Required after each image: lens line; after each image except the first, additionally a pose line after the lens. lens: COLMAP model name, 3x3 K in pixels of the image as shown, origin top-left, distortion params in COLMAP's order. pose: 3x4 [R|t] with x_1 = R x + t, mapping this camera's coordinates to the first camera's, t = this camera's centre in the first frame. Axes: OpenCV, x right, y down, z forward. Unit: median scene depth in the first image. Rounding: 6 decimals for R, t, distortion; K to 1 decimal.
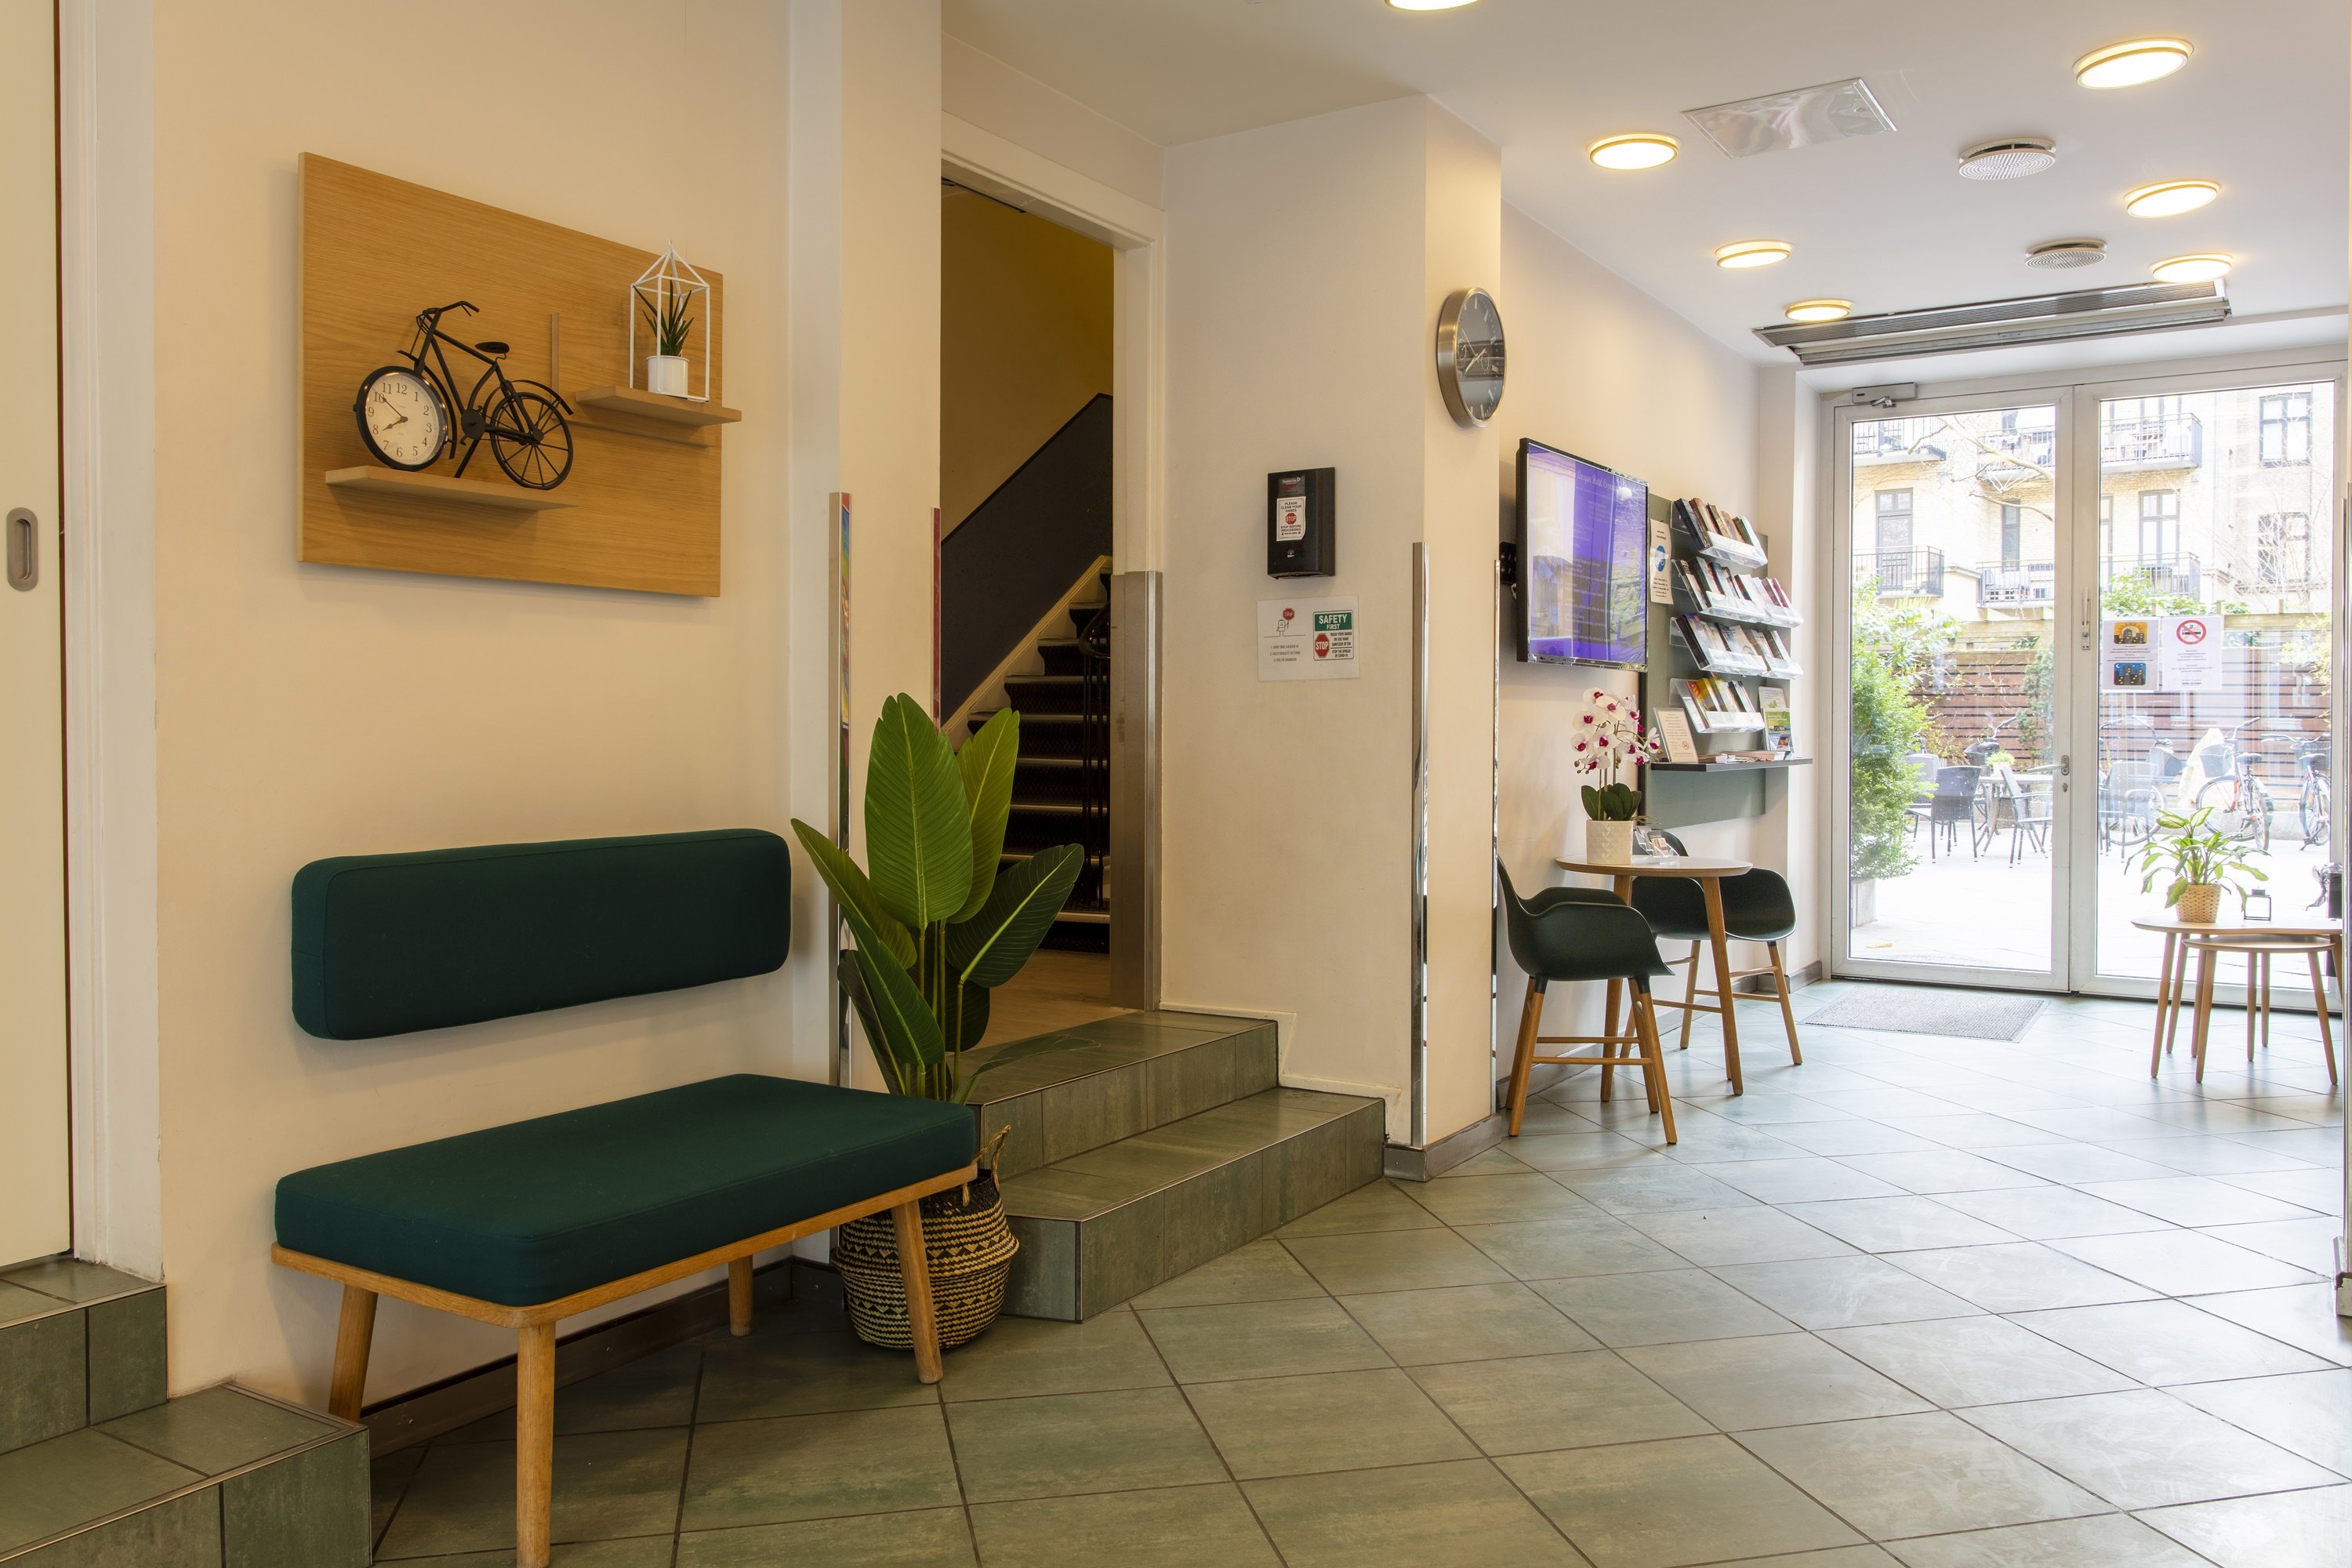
lens RADIAL K [[1765.3, 0, 1176.0], [0, 1765.3, 784.0], [0, 0, 1]] dist [0.036933, 0.001781]
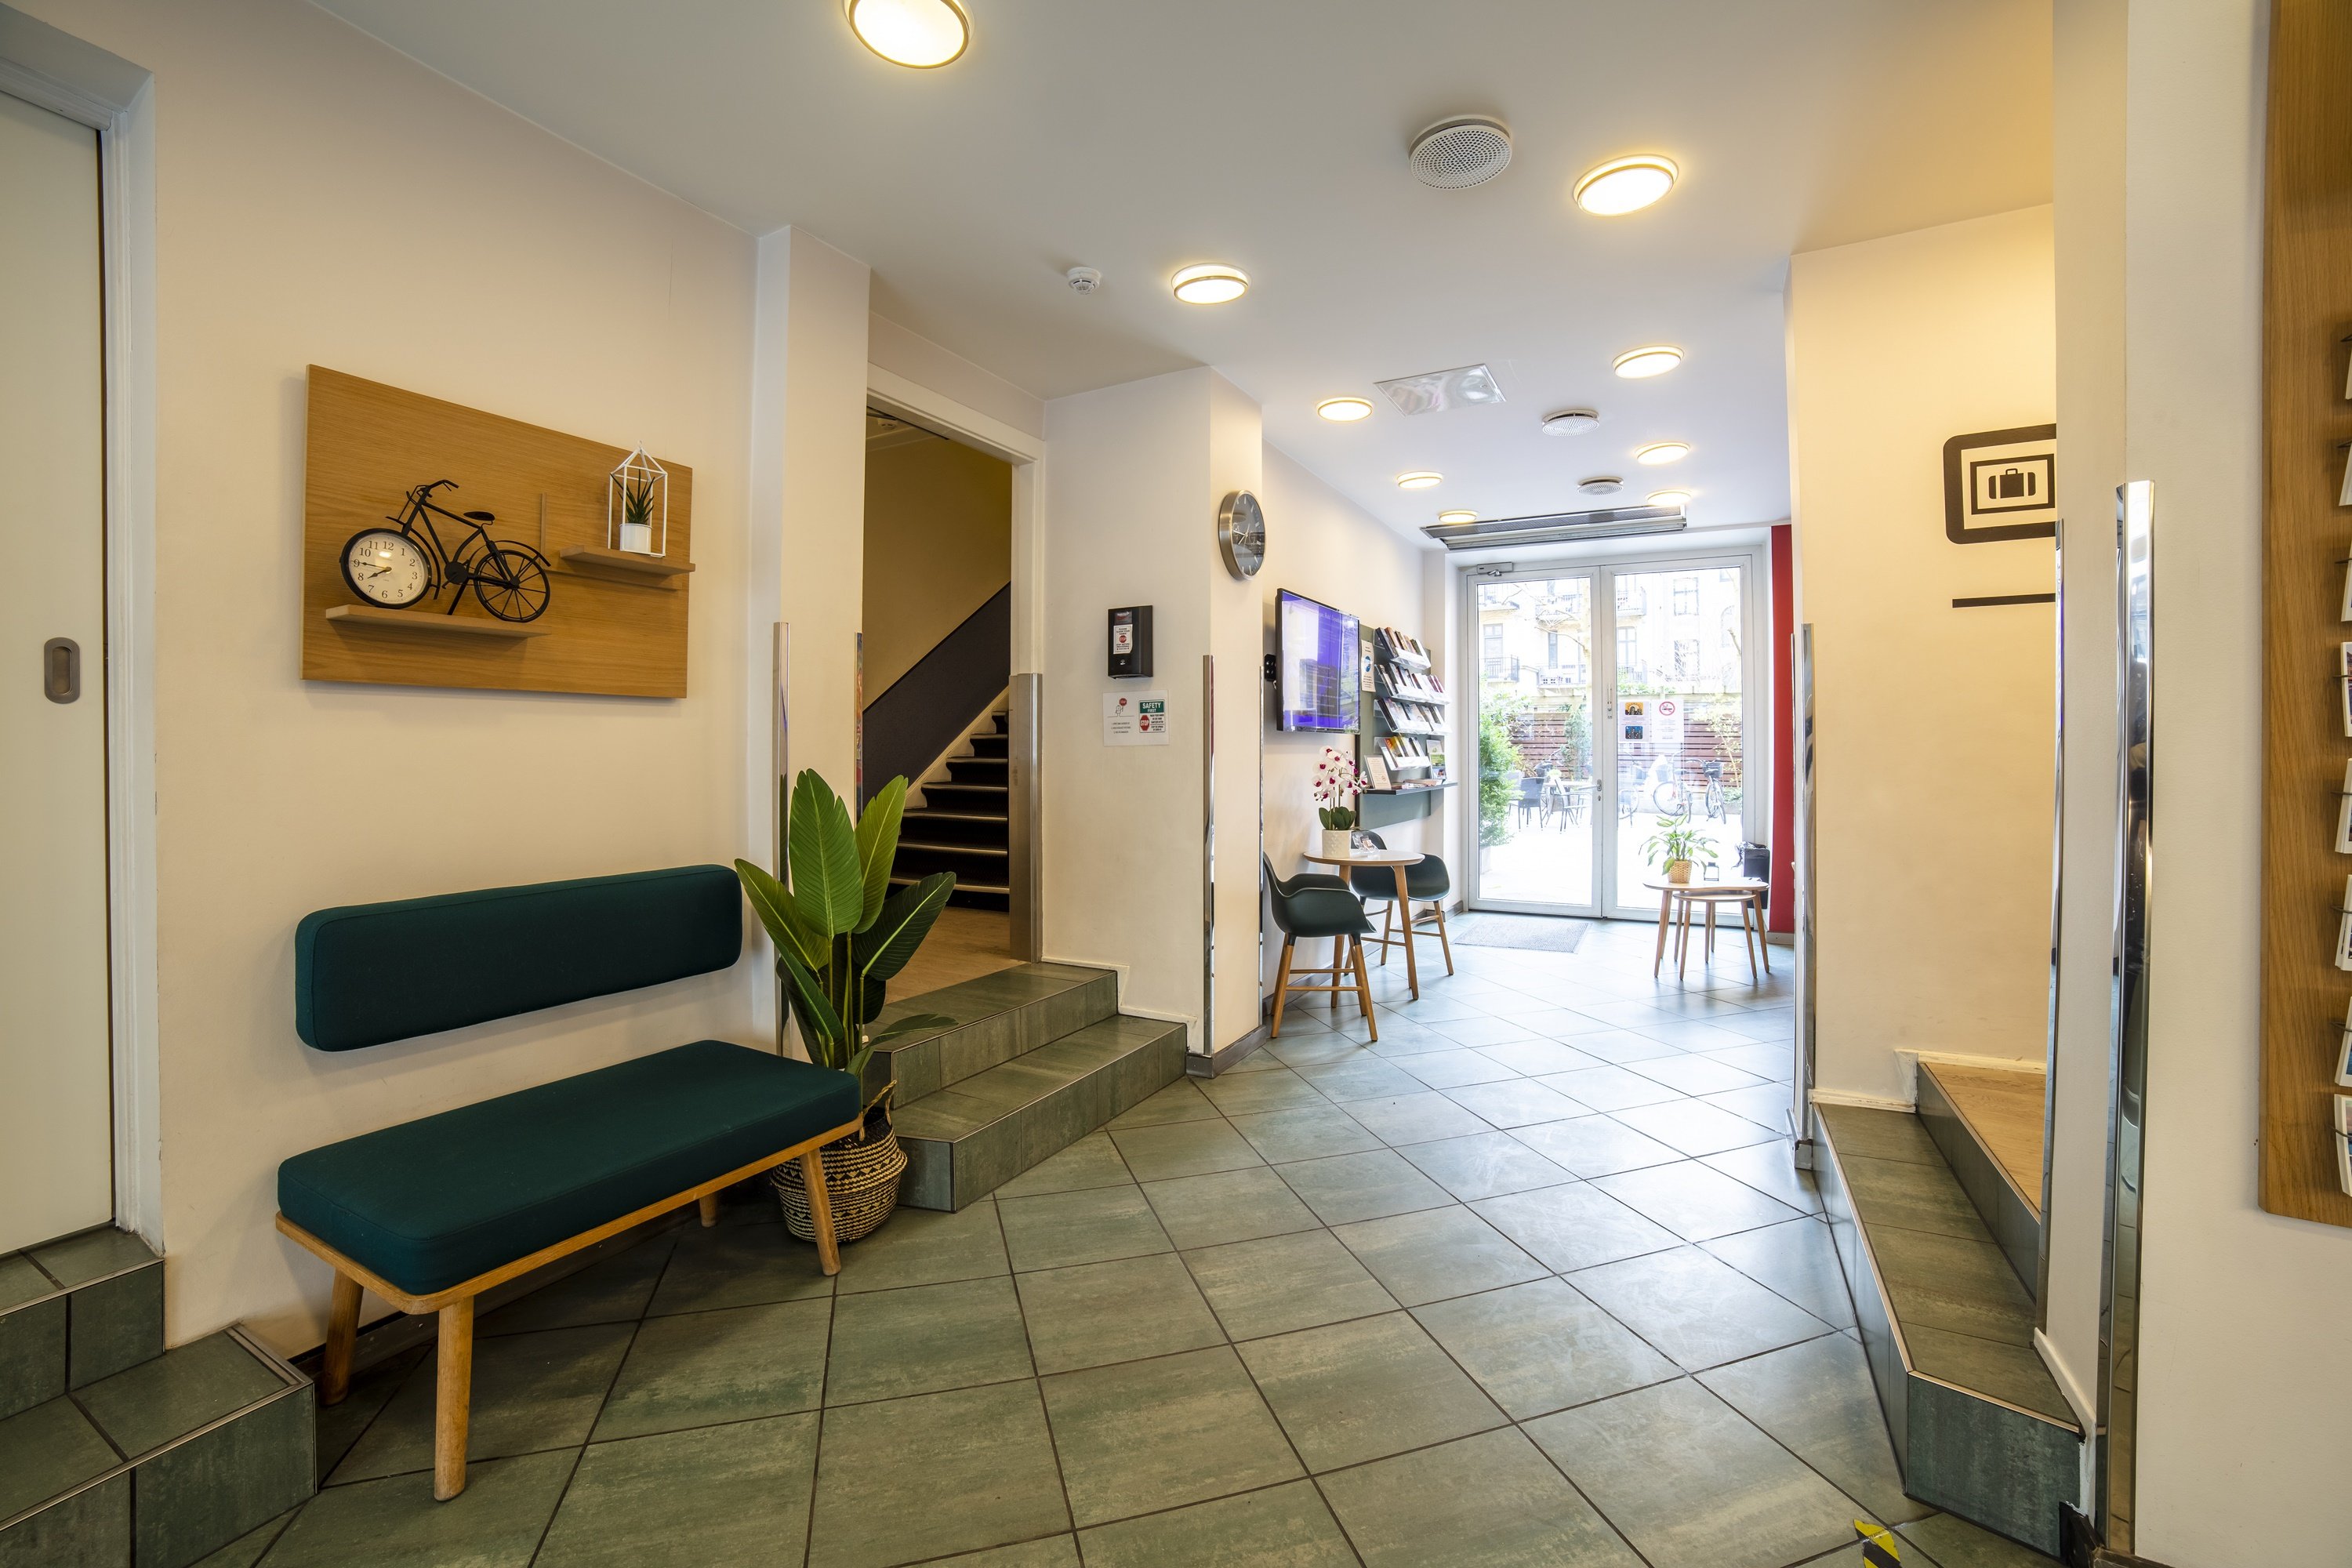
lens RADIAL K [[961.8, 0, 1144.6], [0, 961.8, 769.0], [0, 0, 1]] dist [-0.067274, 0.033431]
pose [[0.999435, -0.002629, 0.033498, 0.064813], [0.003042, 0.999920, -0.012292, -0.034340], [-0.033463, 0.012387, 0.999363, 0.213305]]
